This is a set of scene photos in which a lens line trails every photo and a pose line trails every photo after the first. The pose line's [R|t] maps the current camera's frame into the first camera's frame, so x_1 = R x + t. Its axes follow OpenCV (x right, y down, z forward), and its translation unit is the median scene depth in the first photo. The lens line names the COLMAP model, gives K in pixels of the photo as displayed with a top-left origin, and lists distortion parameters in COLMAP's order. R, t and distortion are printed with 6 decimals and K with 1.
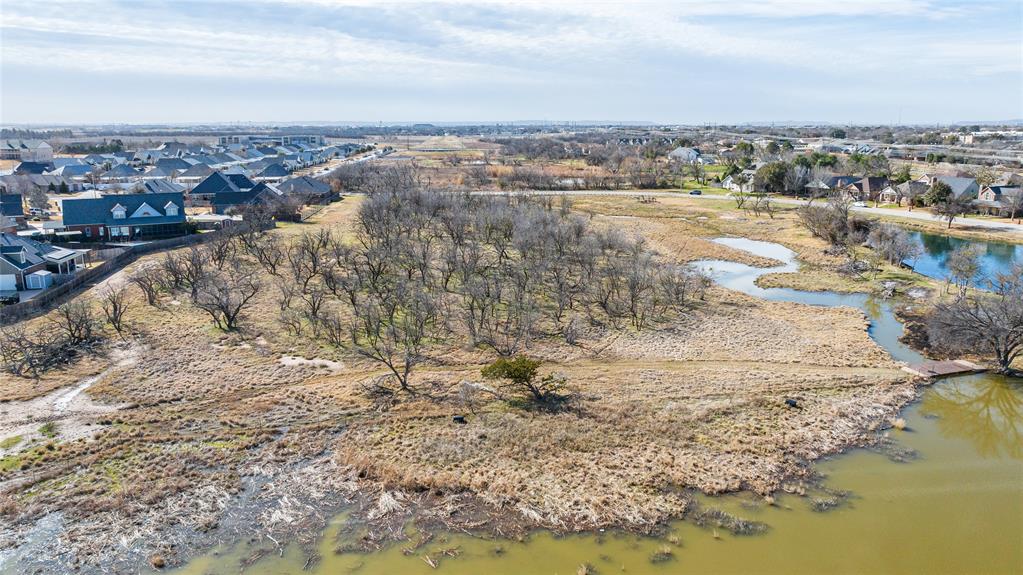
lens RADIAL K [[729.7, 0, 516.0], [0, 729.7, 282.4], [0, 0, 1]] dist [-0.037177, 0.048521]
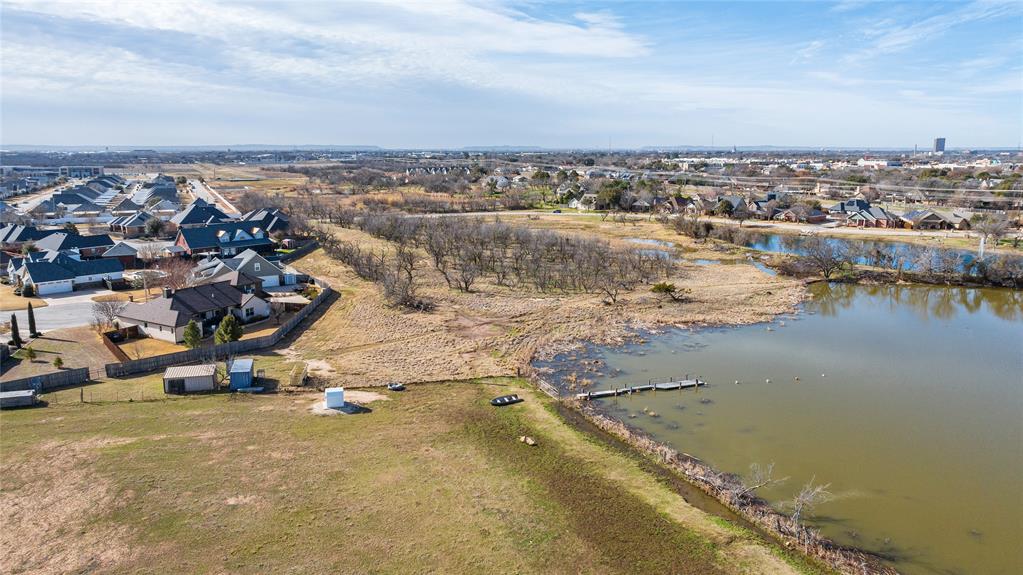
lens RADIAL K [[729.7, 0, 527.7], [0, 729.7, 270.3], [0, 0, 1]] dist [-0.037177, 0.048521]
pose [[0.928762, -0.058286, 0.366066, -0.329275], [0.076164, 0.996496, -0.034574, 0.030563], [-0.362768, 0.059992, 0.929947, -0.250394]]
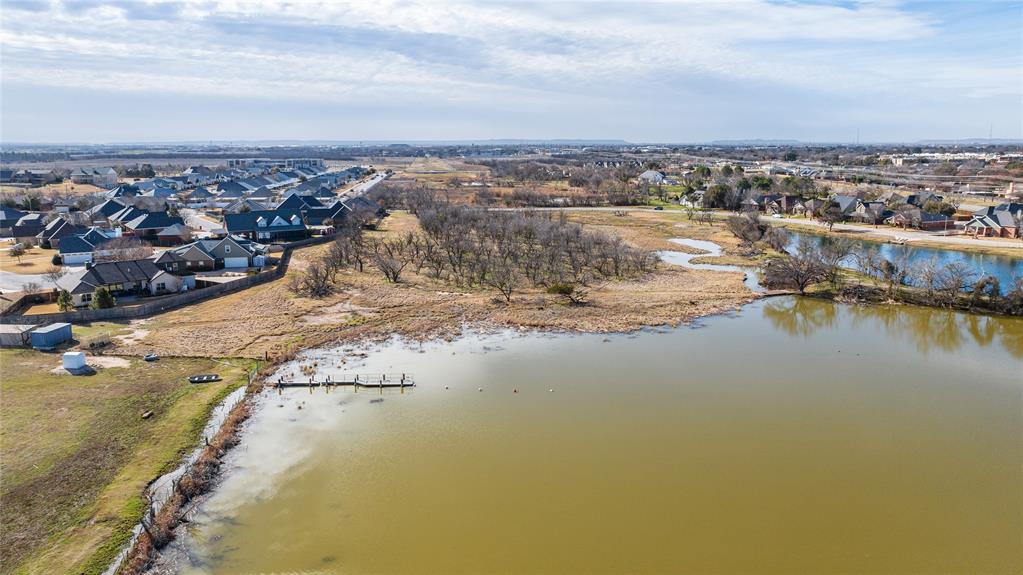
lens RADIAL K [[729.7, 0, 522.5], [0, 729.7, 290.3], [0, 0, 1]] dist [-0.037177, 0.048521]
pose [[0.998966, -0.009656, 0.044424, -0.058286], [0.010305, 0.999843, -0.014412, 0.041470], [-0.044278, 0.014855, 0.998909, -0.302941]]
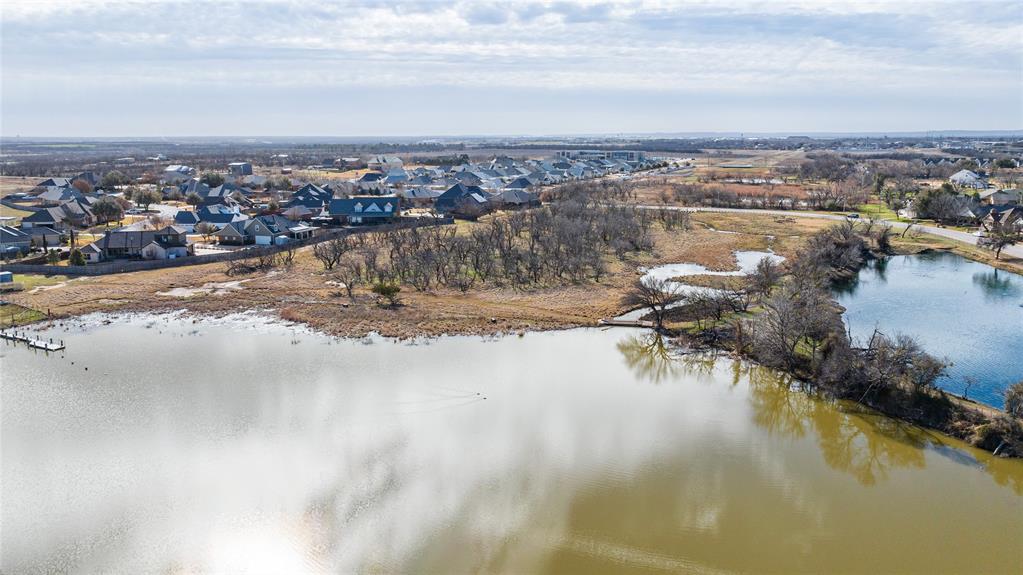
lens RADIAL K [[729.7, 0, 521.7], [0, 729.7, 307.4], [0, 0, 1]] dist [-0.037177, 0.048521]
pose [[0.877130, 0.106309, -0.468340, 0.356919], [-0.097887, 0.994295, 0.042368, 0.012762], [0.470172, 0.008682, 0.882532, -0.169896]]
